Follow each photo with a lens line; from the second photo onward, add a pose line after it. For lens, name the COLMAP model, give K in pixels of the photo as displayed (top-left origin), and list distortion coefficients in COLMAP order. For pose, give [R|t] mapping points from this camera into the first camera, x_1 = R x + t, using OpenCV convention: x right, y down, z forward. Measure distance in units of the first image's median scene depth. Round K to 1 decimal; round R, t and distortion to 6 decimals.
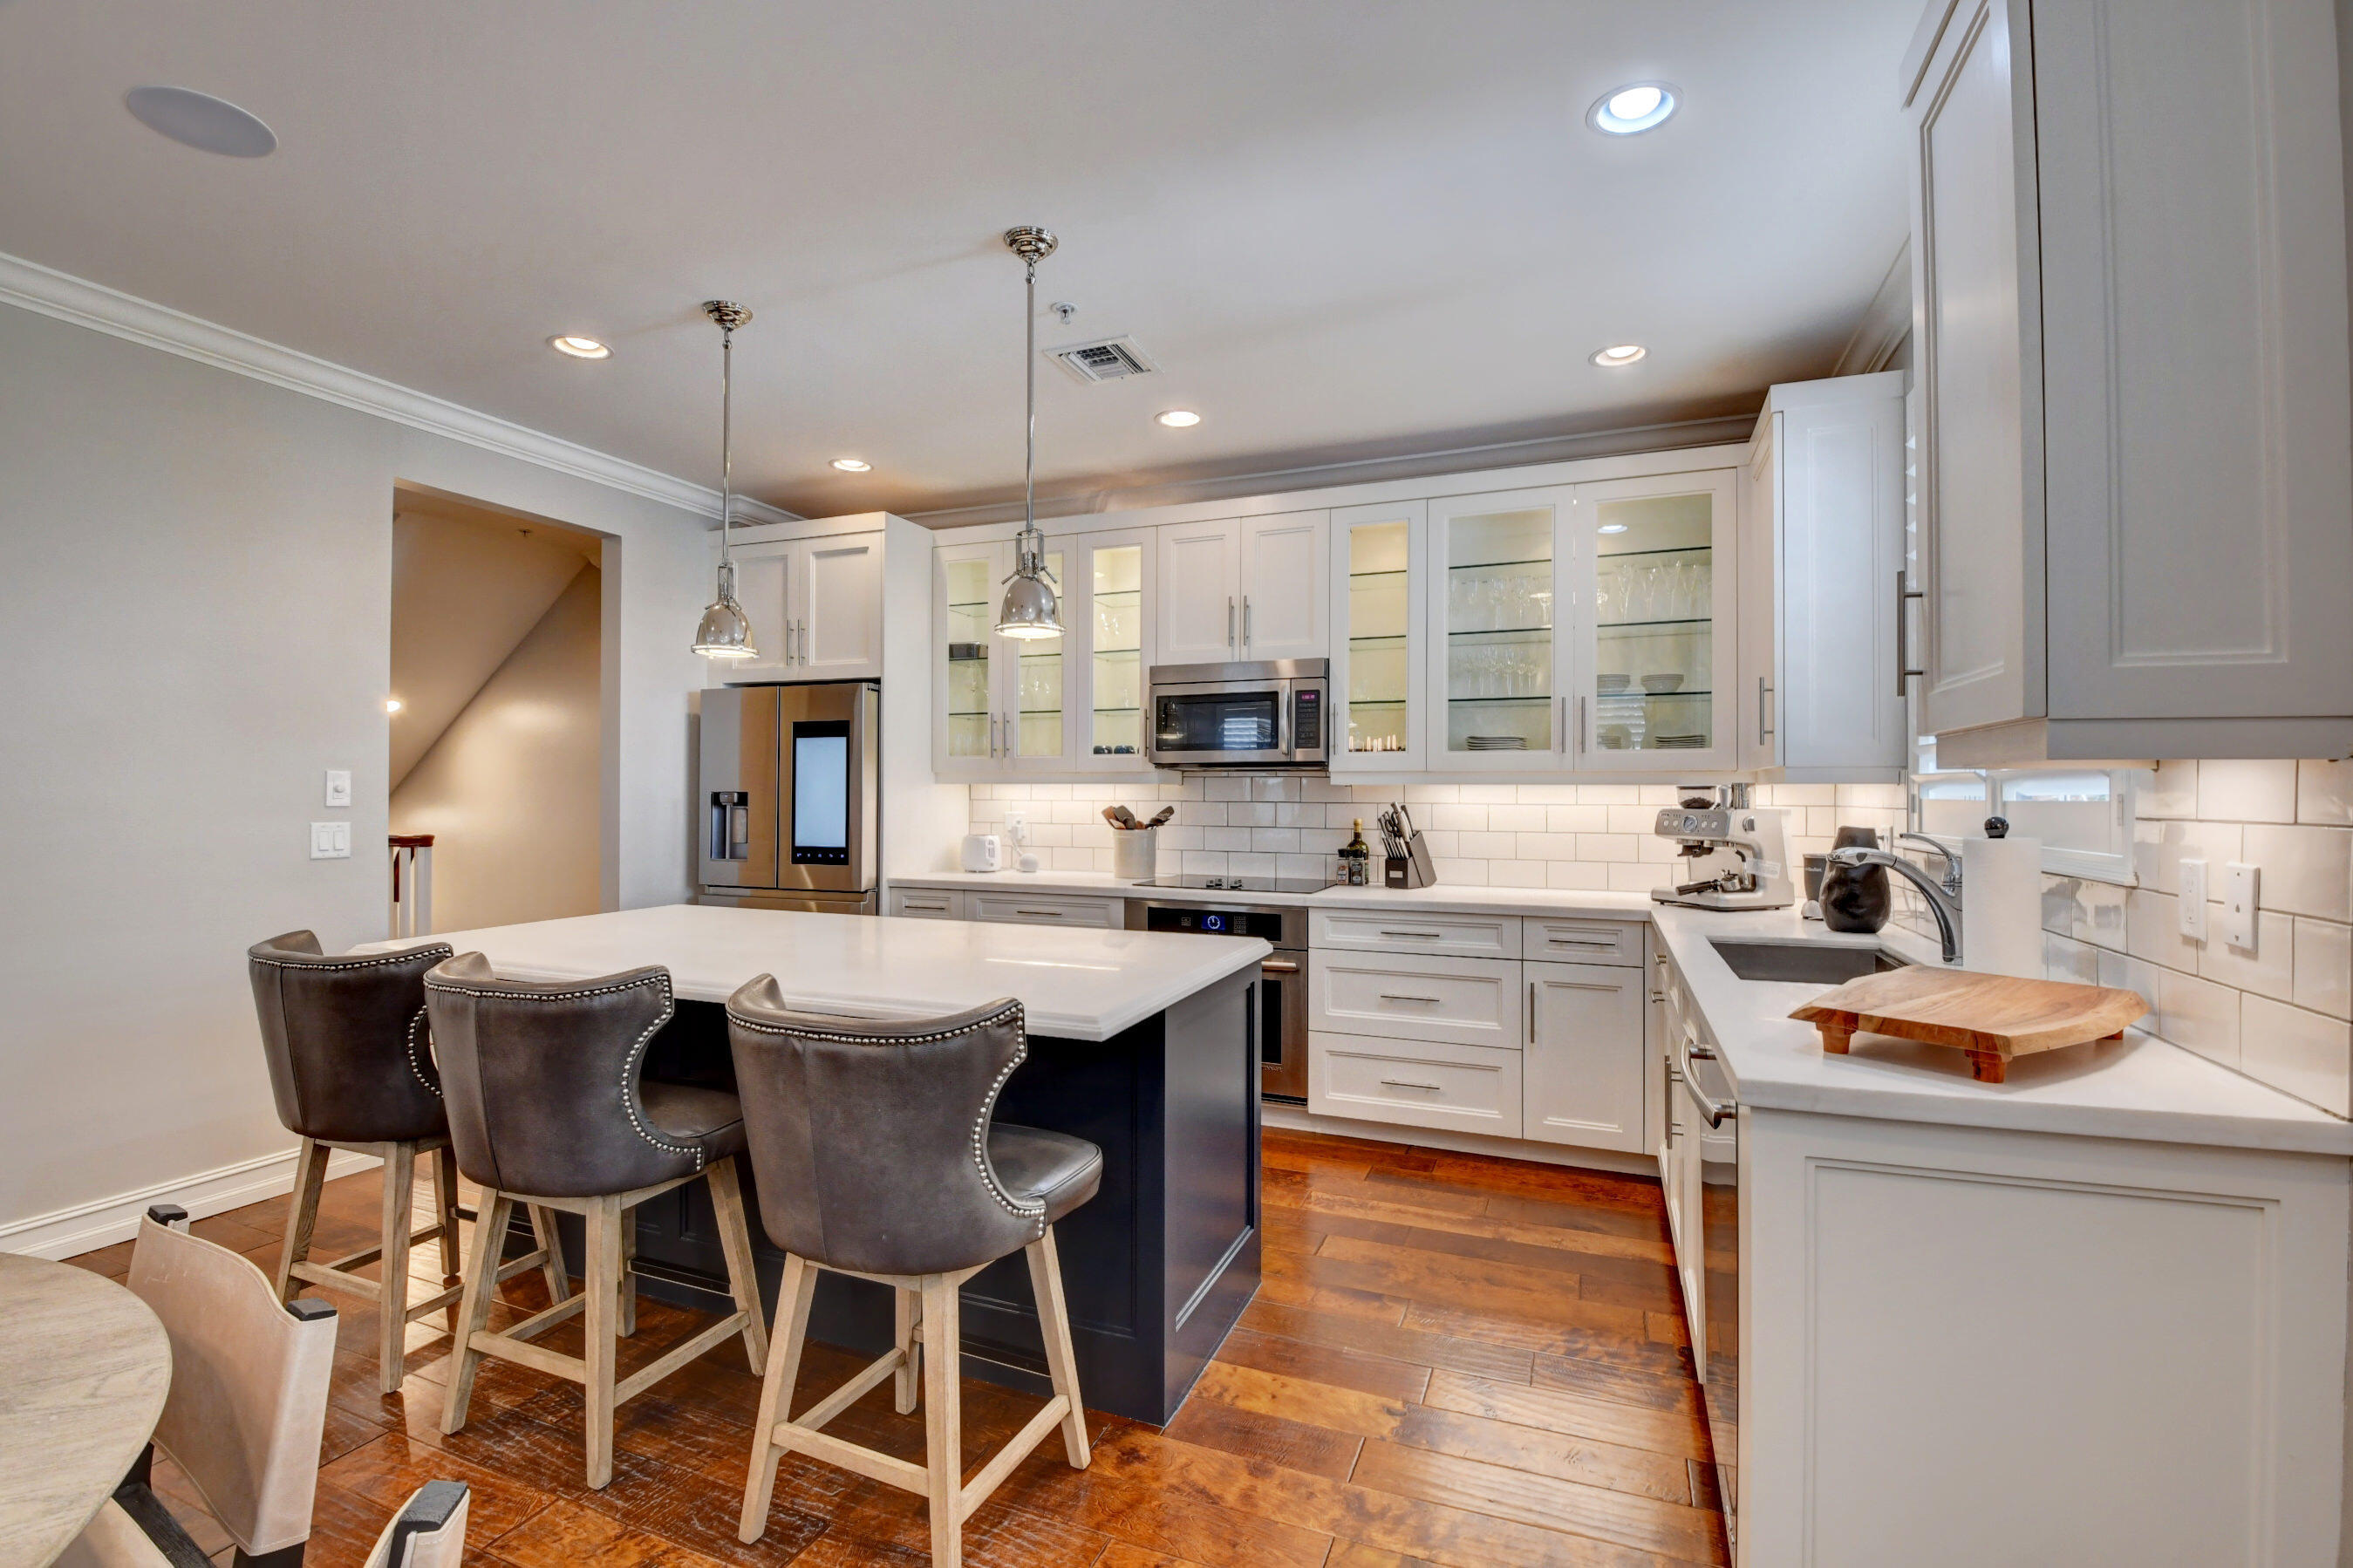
lens RADIAL K [[1033.5, 0, 1176.3], [0, 1033.5, 787.6], [0, 0, 1]] dist [0.003180, -0.022768]
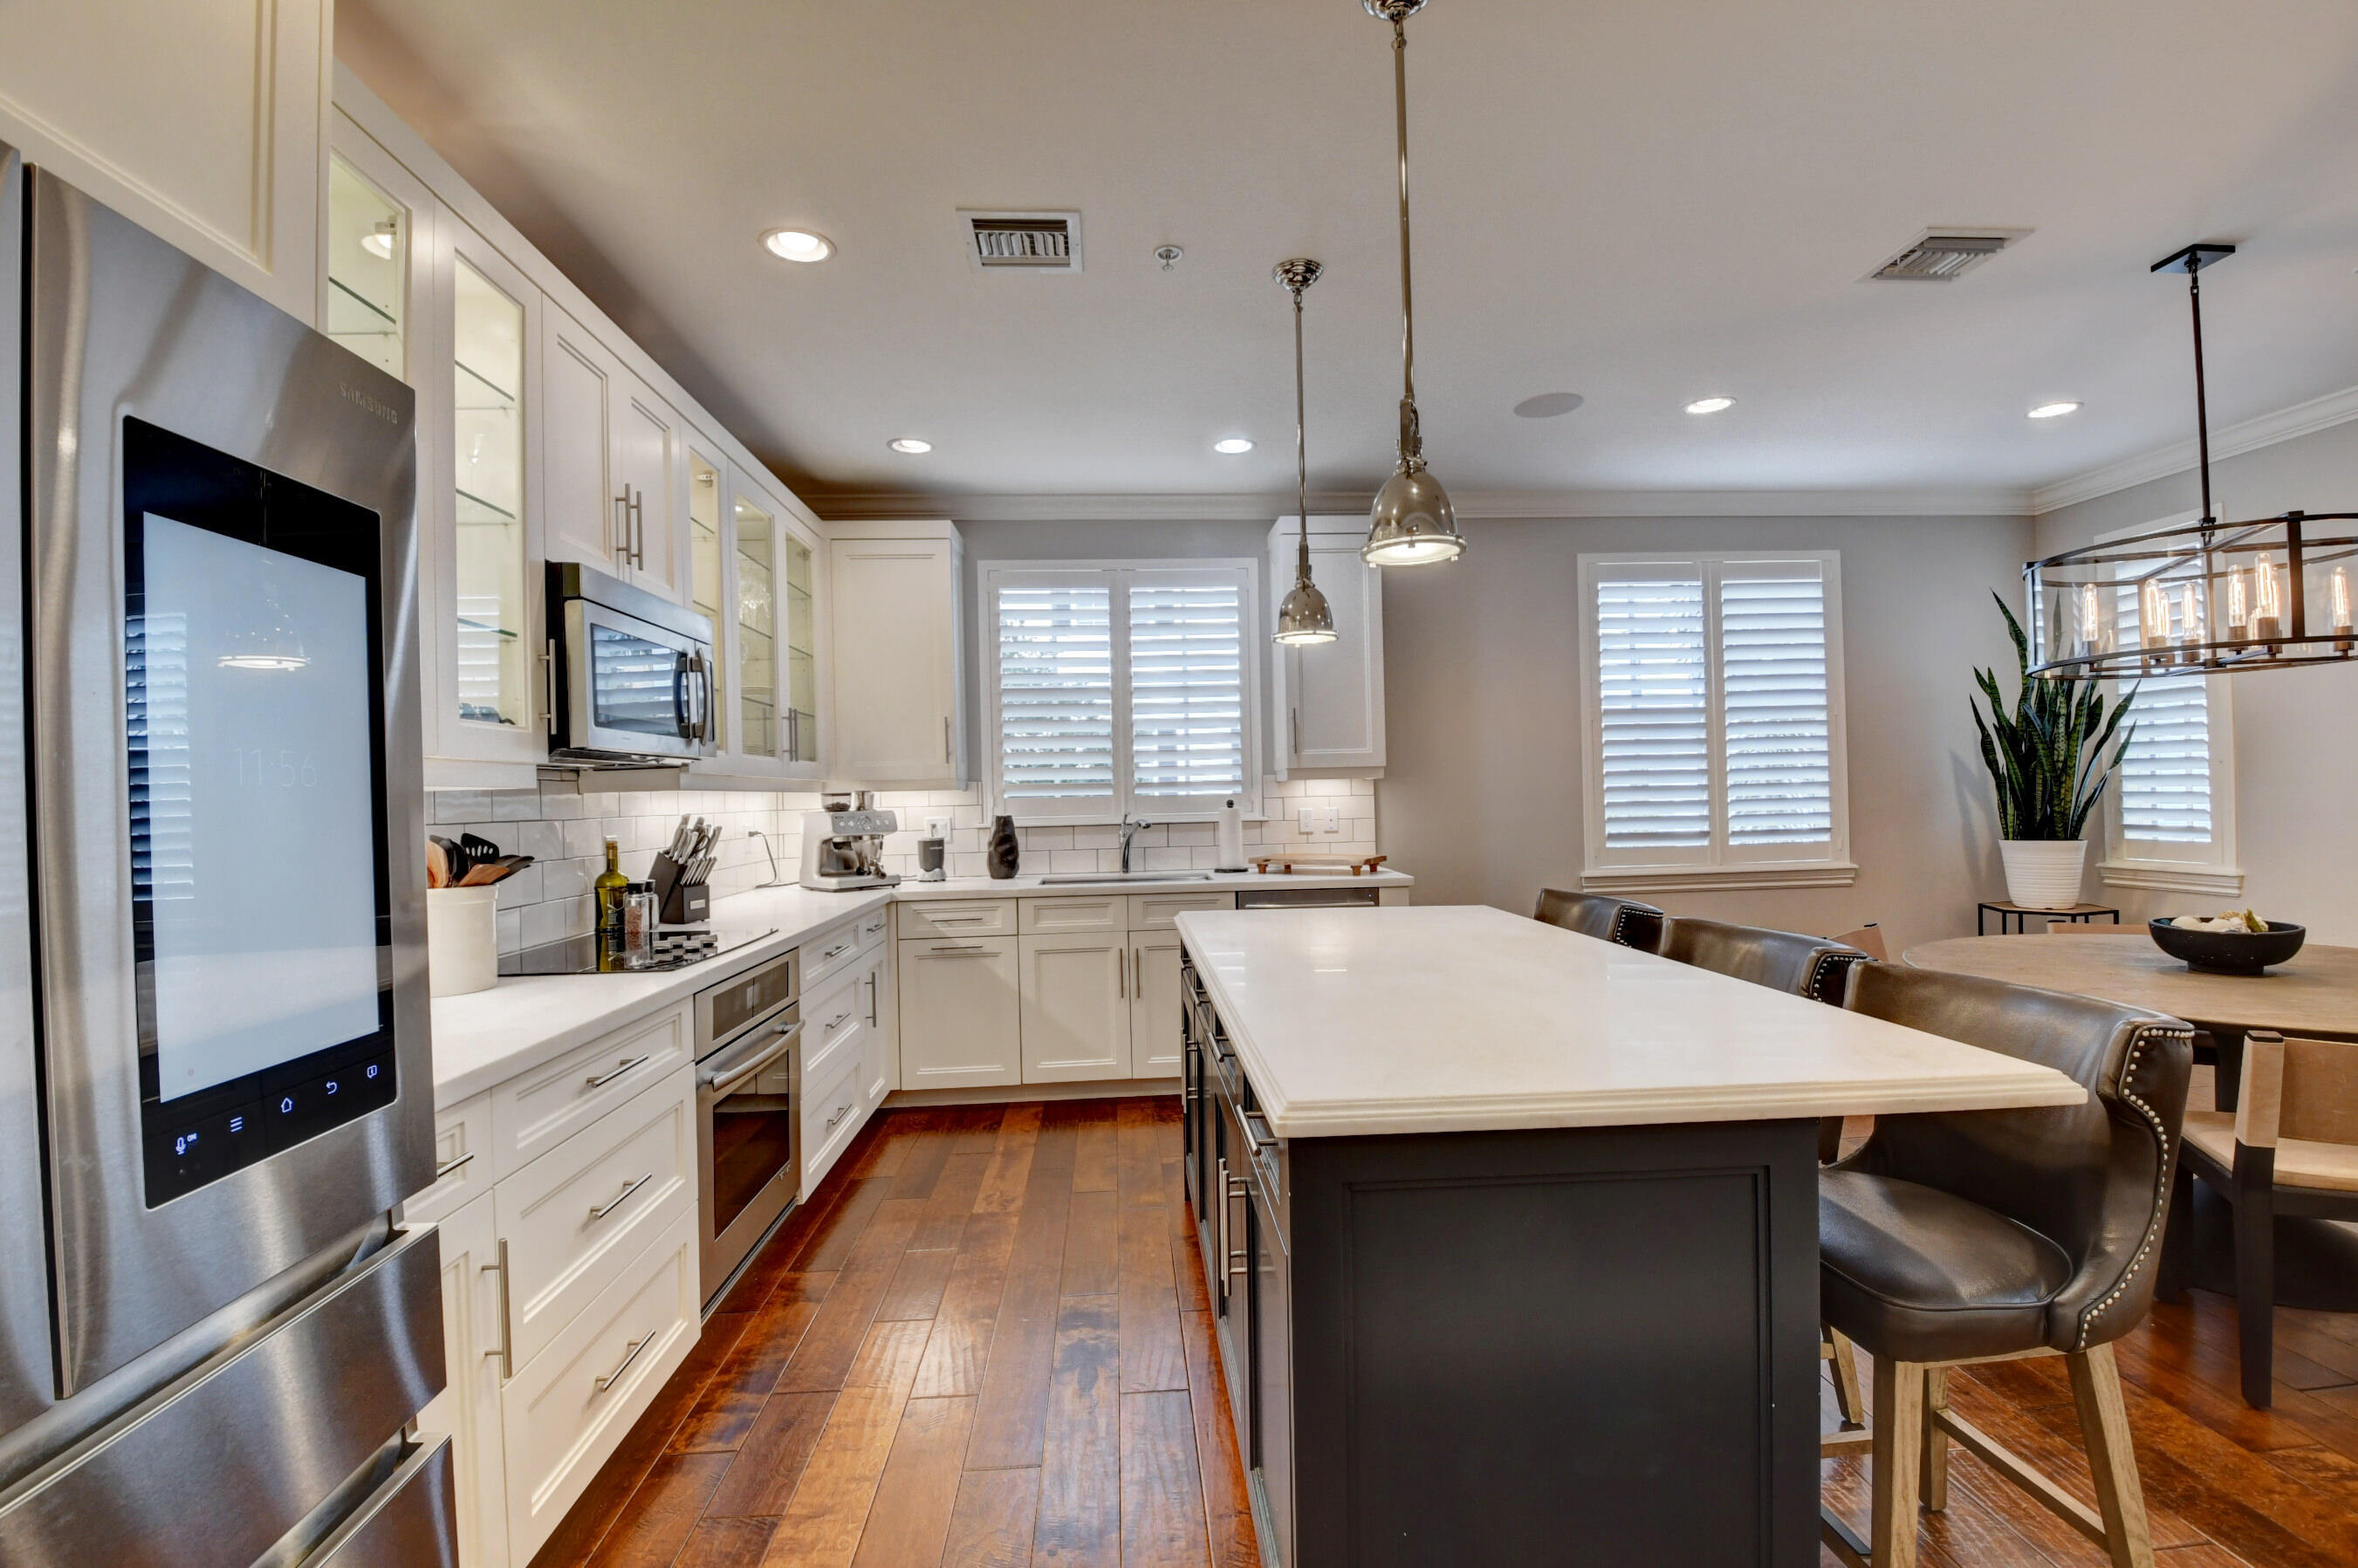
lens RADIAL K [[1035.7, 0, 1178.8], [0, 1035.7, 787.6], [0, 0, 1]] dist [0.003180, -0.022768]
pose [[-0.427358, 0.013712, 0.903979, -0.620816], [0.023166, 0.999723, -0.004213, 0.005483], [-0.903786, 0.019141, -0.427557, 0.930526]]
